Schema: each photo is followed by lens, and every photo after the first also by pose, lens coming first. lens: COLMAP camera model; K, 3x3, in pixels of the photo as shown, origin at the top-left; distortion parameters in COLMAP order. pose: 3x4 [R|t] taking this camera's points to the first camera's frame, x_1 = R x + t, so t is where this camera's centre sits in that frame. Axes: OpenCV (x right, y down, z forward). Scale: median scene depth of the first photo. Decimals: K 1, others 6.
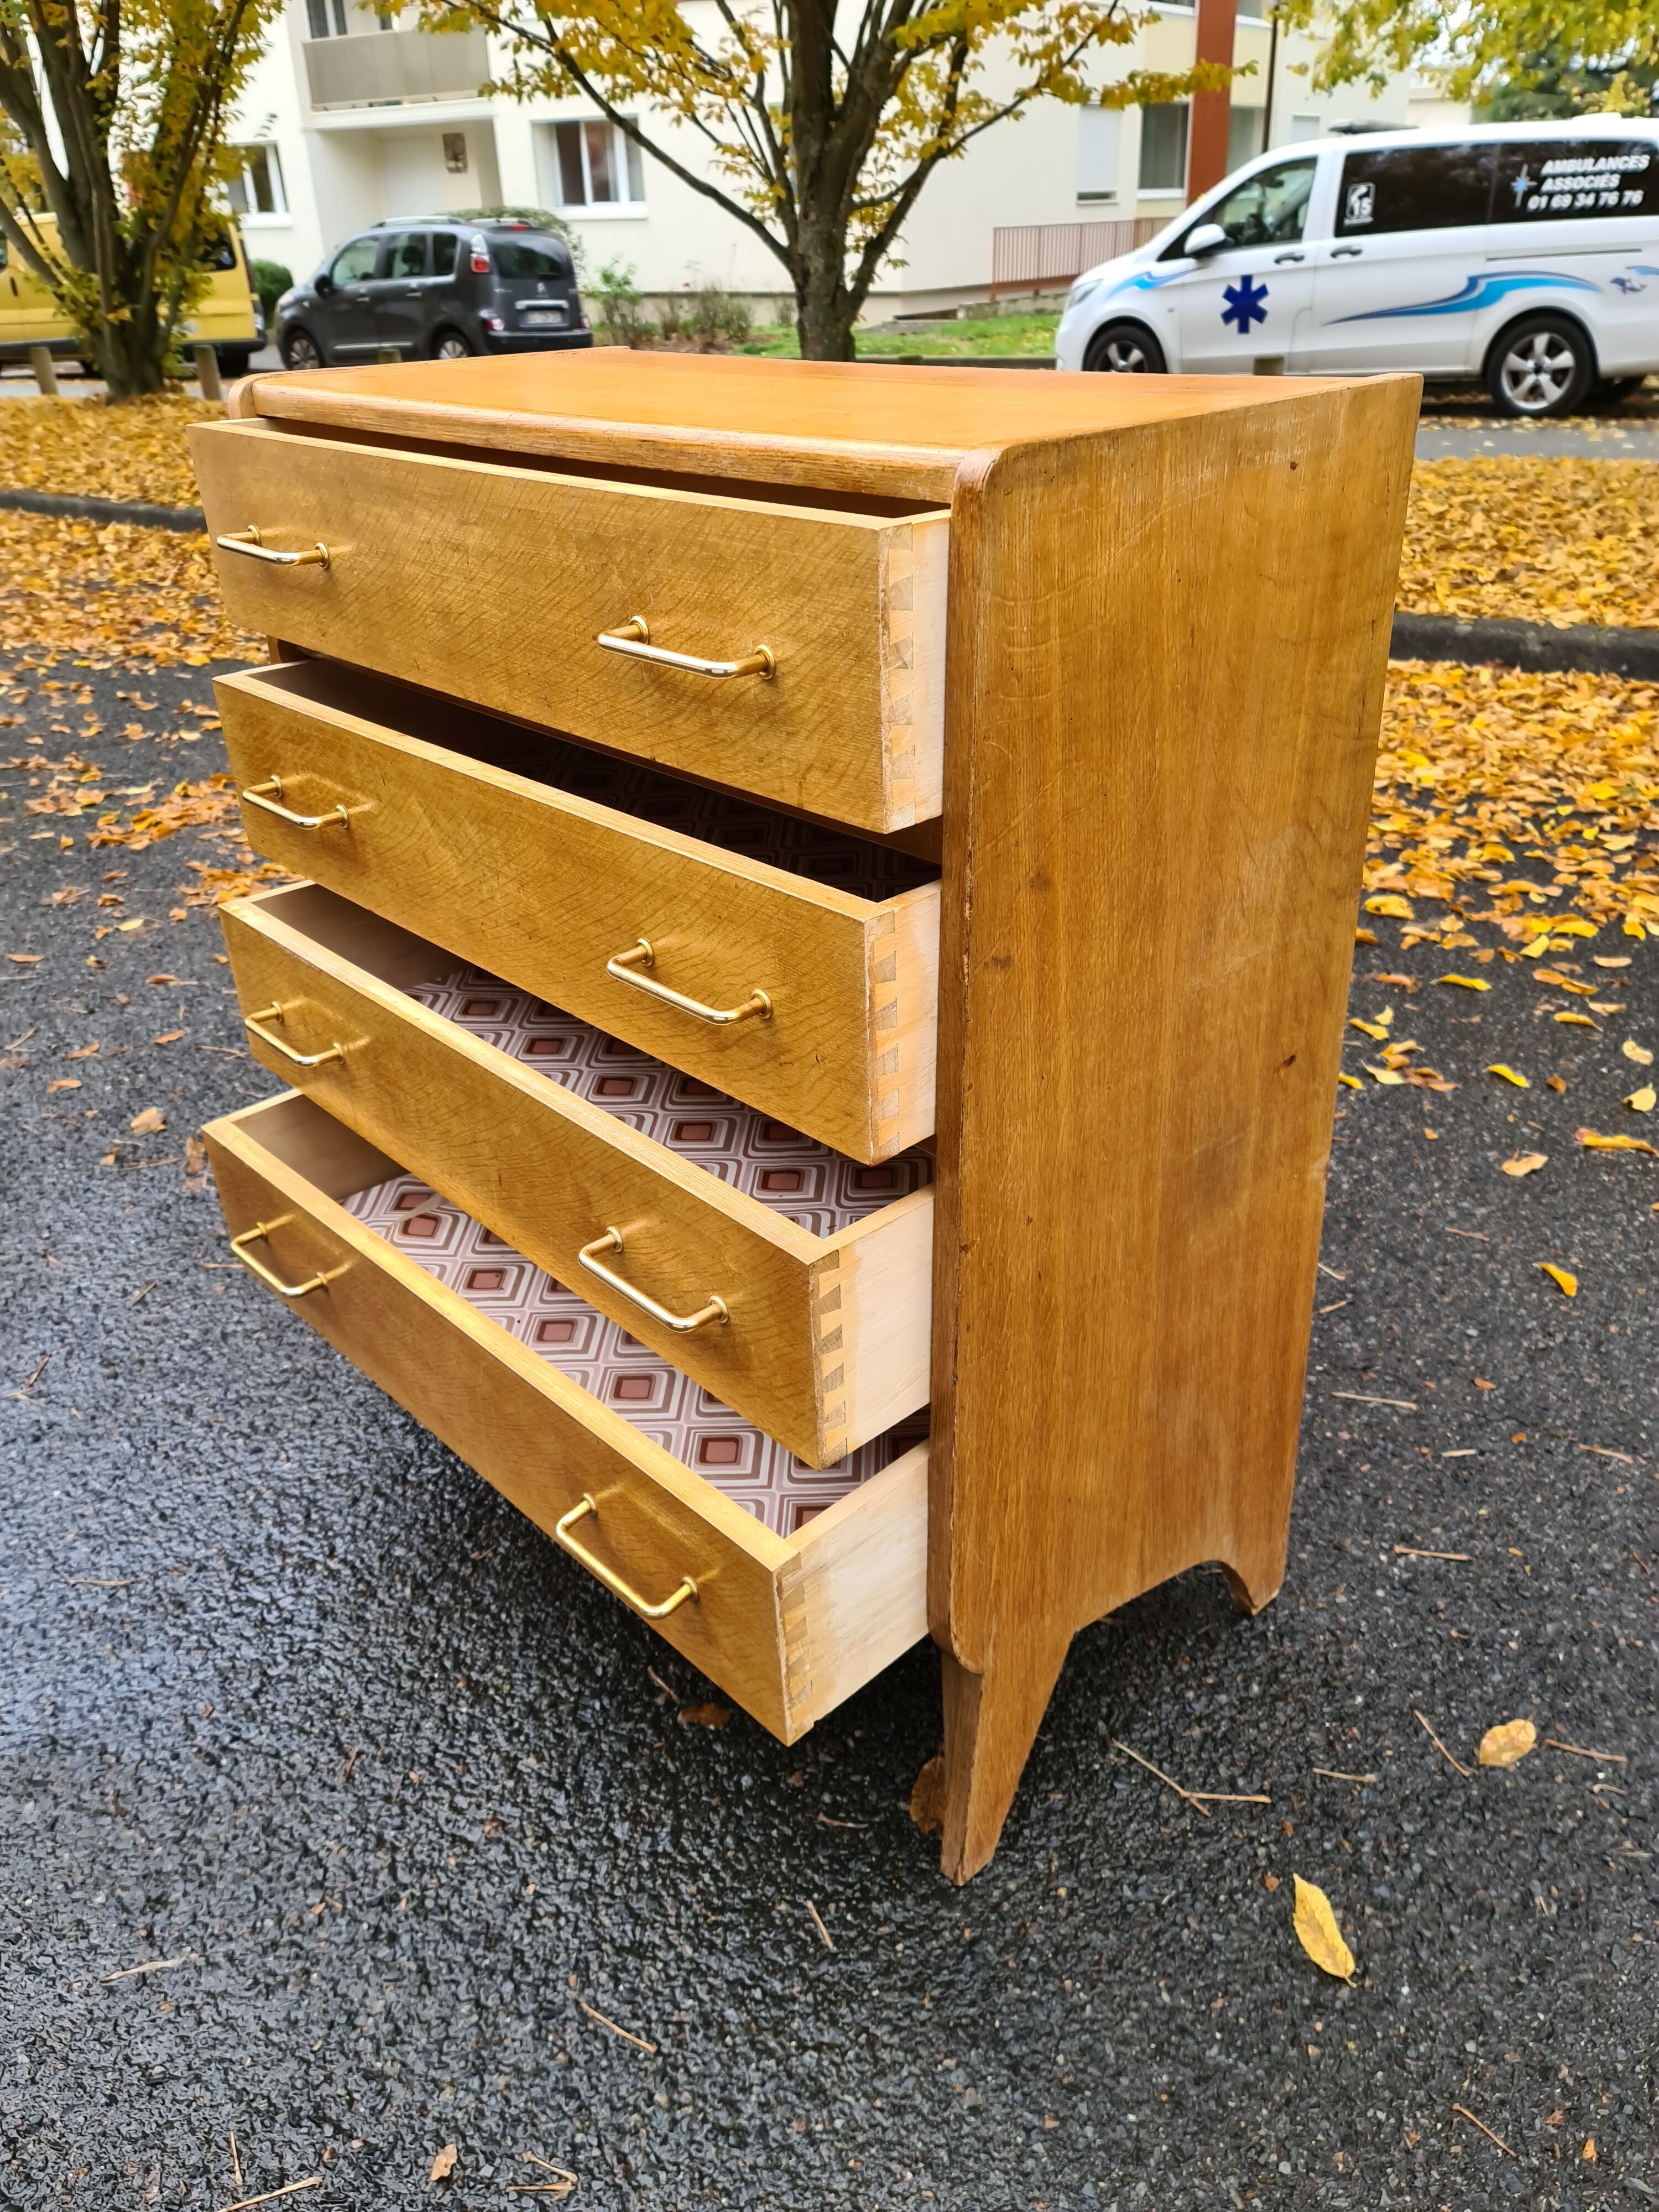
lens RADIAL K [[1591.5, 0, 853.9], [0, 1591.5, 1062.8], [0, 0, 1]] dist [0.051960, 0.002137]
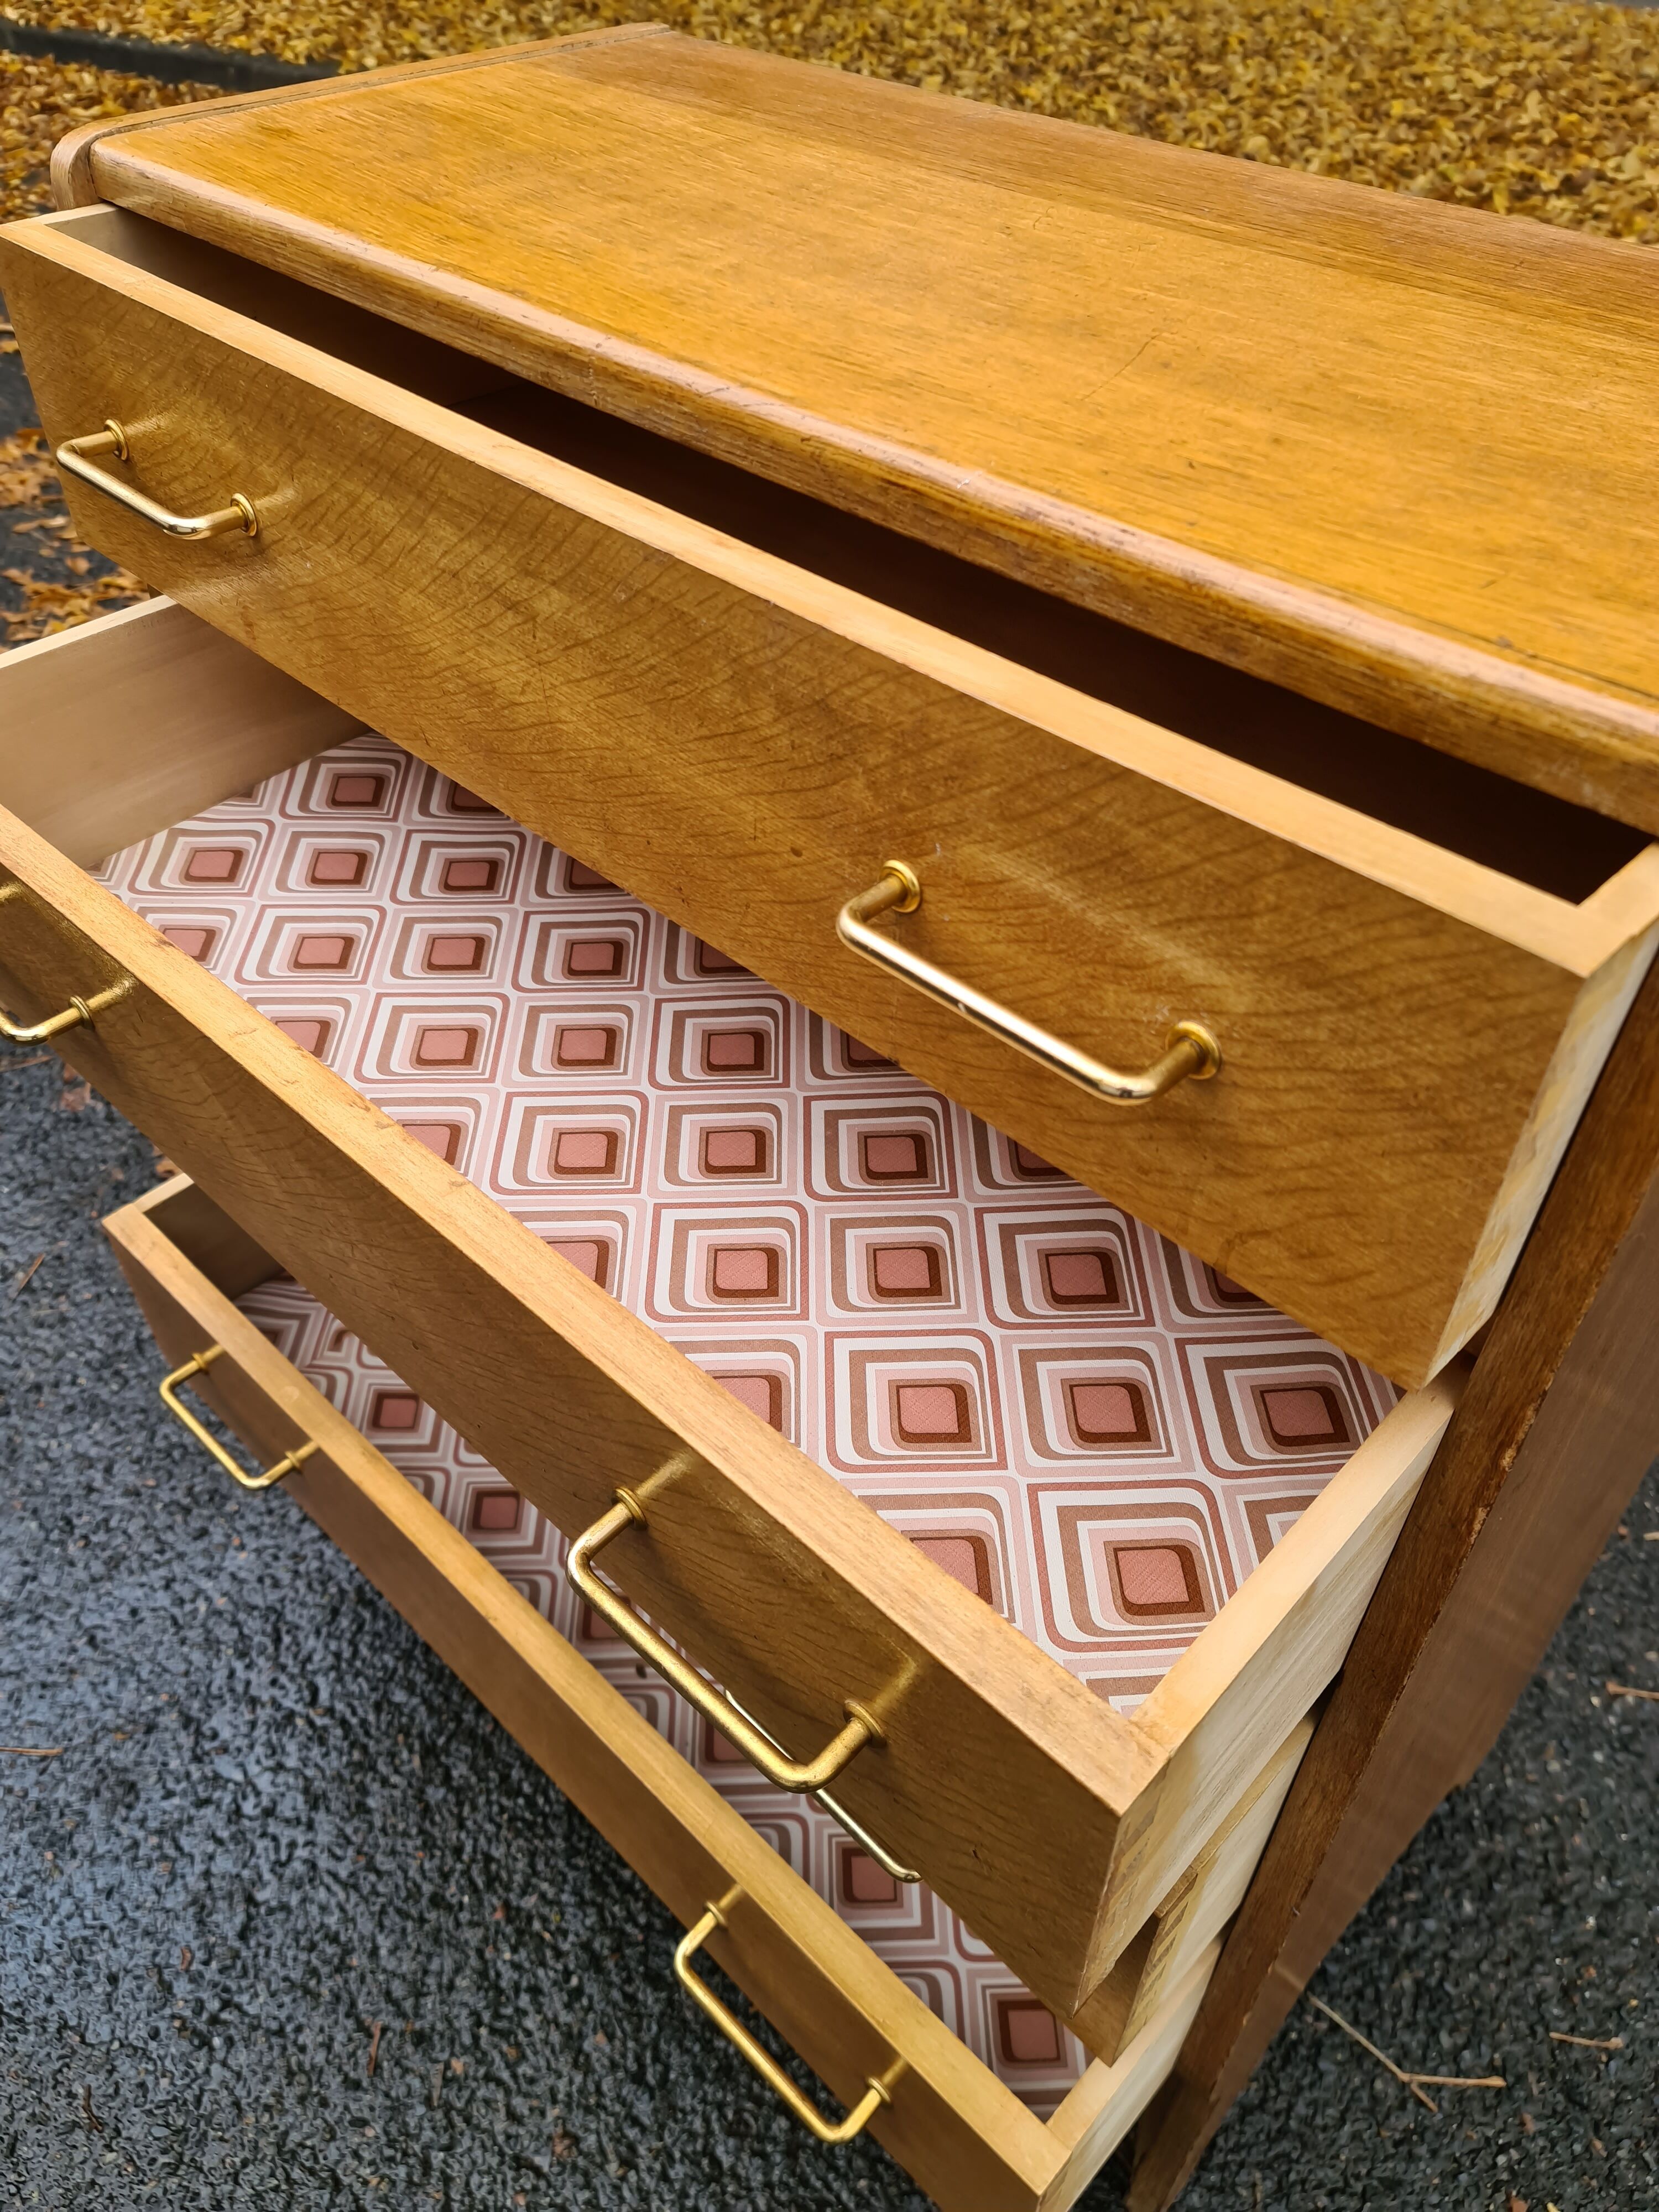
lens RADIAL K [[1603.3, 0, 827.1], [0, 1603.3, 1075.3], [0, 0, 1]] dist [0.138905, -0.156764]
pose [[0.998404, 0.001033, 0.056470, -0.129755], [-0.014848, 0.969463, 0.244790, -0.232527], [-0.054493, -0.245237, 0.967930, 0.300967]]
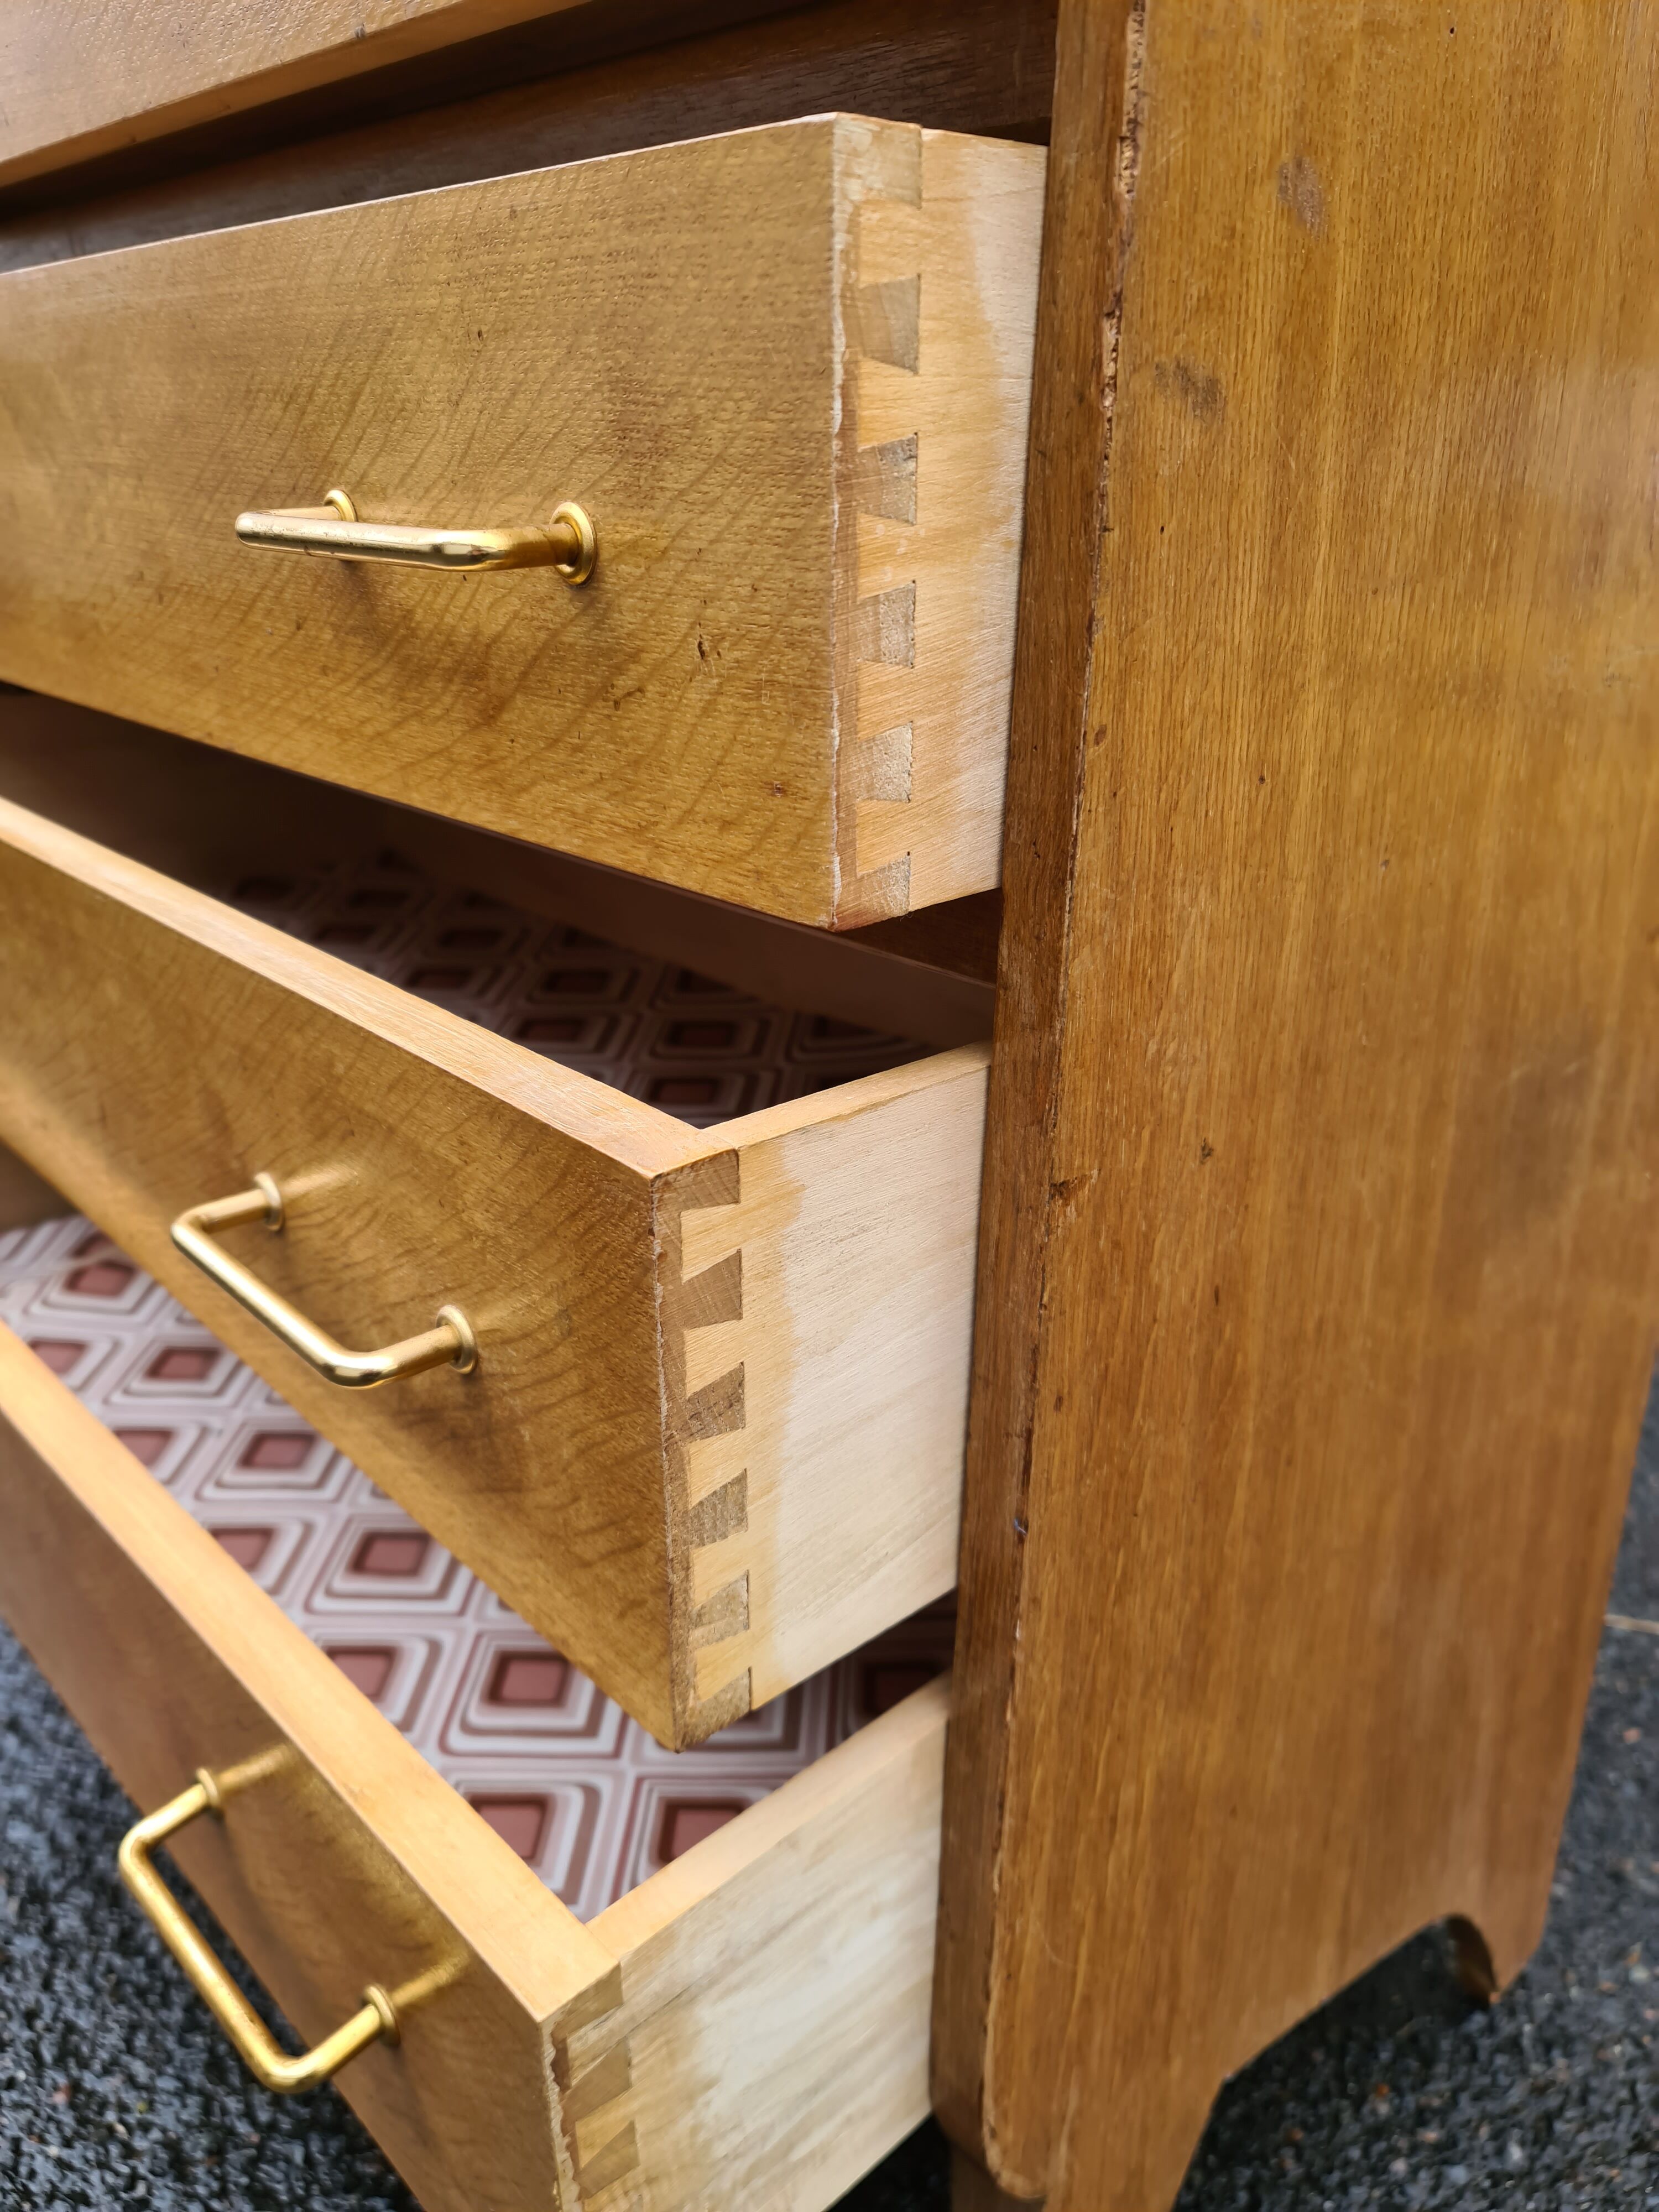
lens RADIAL K [[1649.8, 0, 842.2], [0, 1649.8, 1106.6], [0, 0, 1]] dist [0.053568, -0.065878]
pose [[0.999458, 0.032535, 0.004933, 0.008296], [-0.031972, 0.995571, -0.088405, 0.094776], [-0.007788, 0.088199, 0.996072, 0.414142]]
